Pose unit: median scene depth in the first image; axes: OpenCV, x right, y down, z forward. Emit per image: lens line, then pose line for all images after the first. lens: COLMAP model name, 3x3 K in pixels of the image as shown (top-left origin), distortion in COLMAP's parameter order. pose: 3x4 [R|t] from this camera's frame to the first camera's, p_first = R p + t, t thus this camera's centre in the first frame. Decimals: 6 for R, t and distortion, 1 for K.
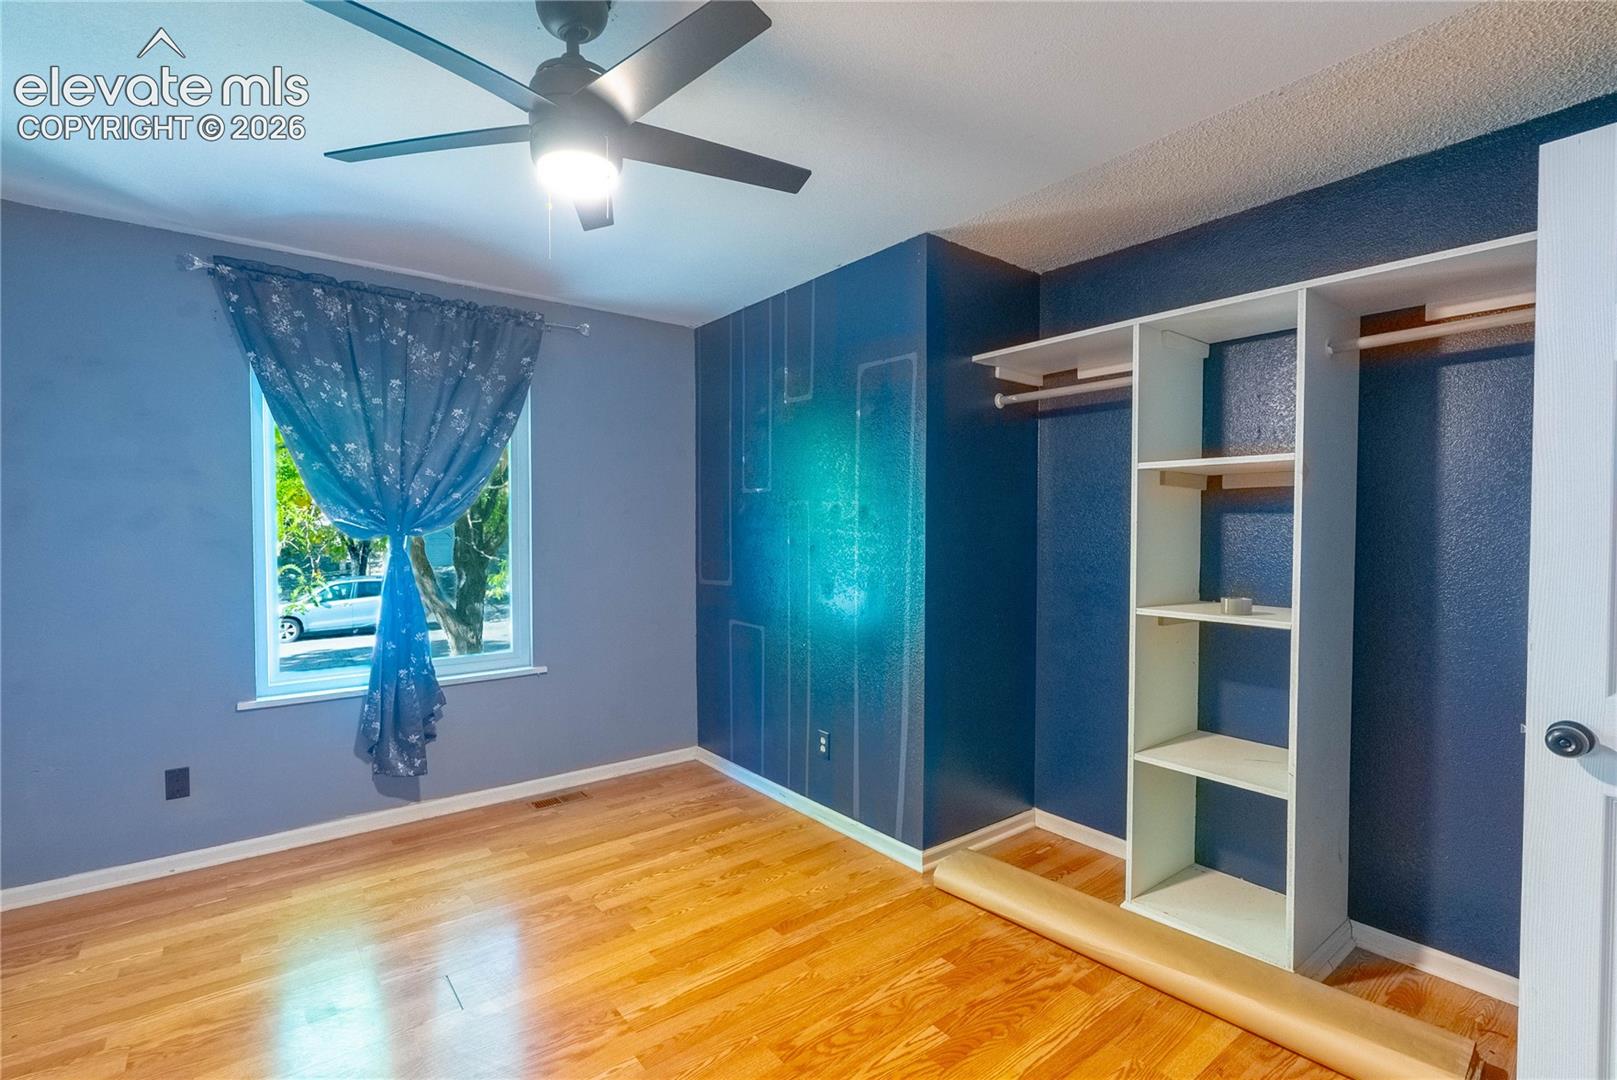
lens RADIAL K [[747.5, 0, 807.0], [0, 747.5, 543.0], [0, 0, 1]] dist [-0.007865, 0.000663]
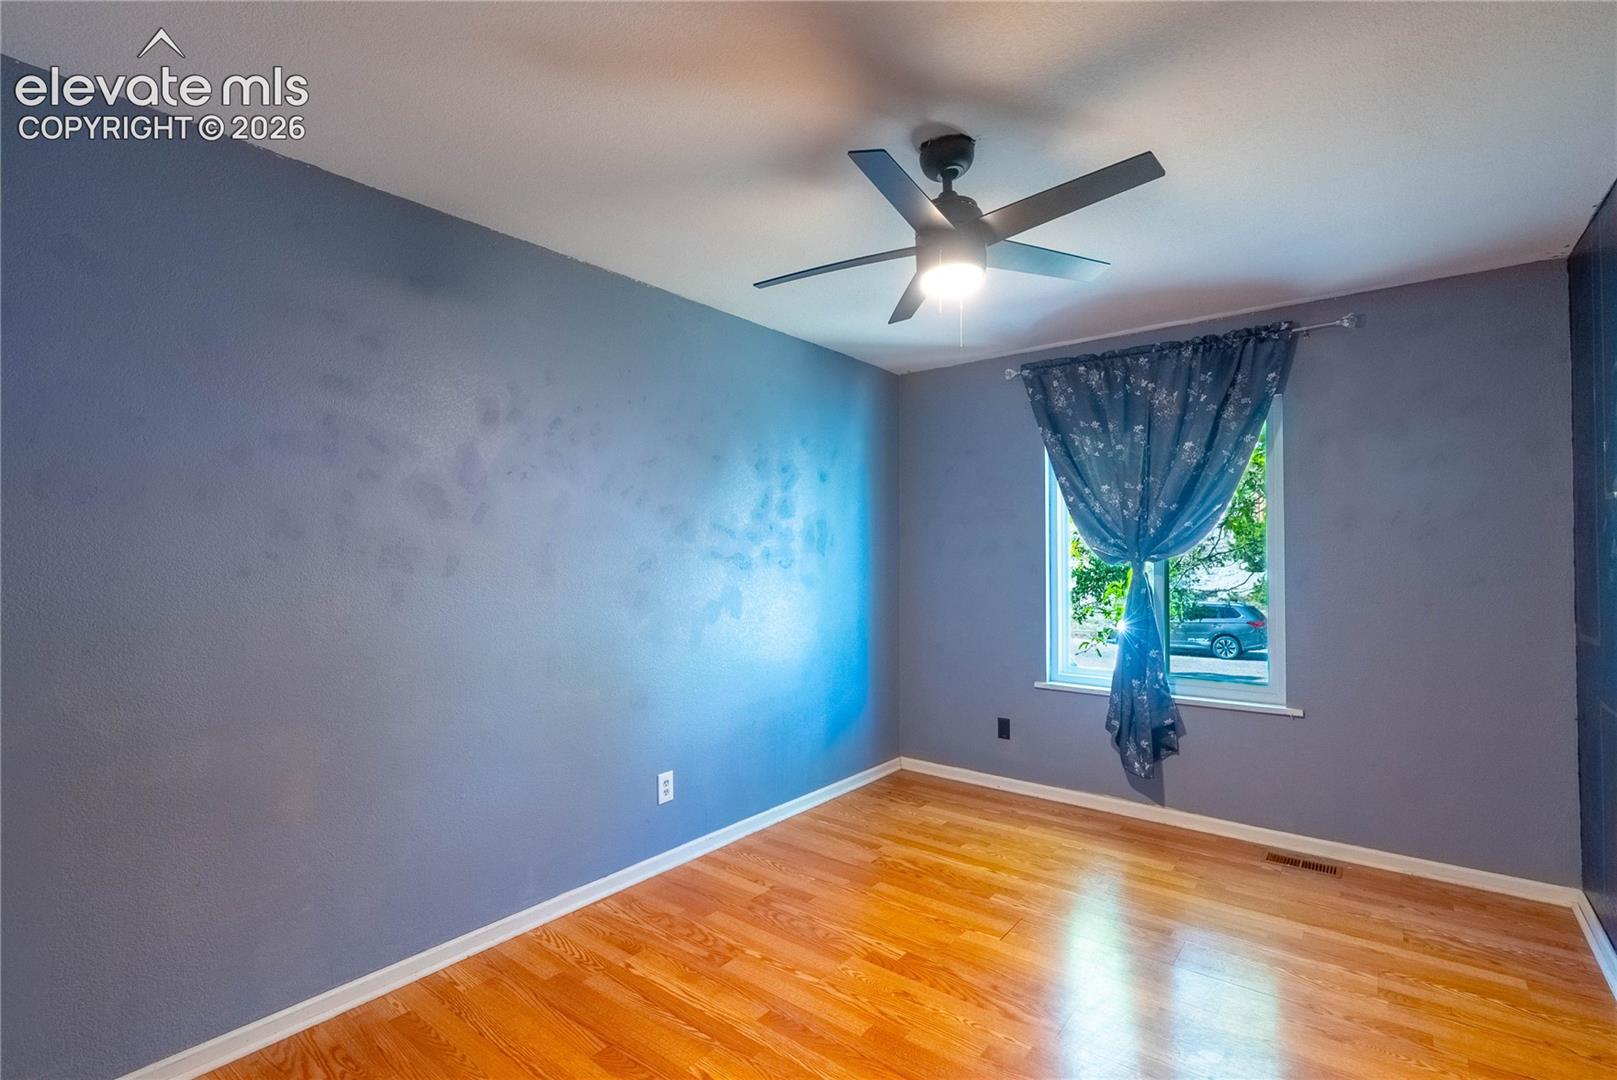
lens RADIAL K [[747.5, 0, 807.0], [0, 747.5, 543.0], [0, 0, 1]] dist [-0.007865, 0.000663]
pose [[0.212864, -0.014579, -0.976973, 0.457455], [-0.019742, 0.999620, -0.019218, -0.006457], [0.976882, 0.023378, 0.212496, 0.262796]]
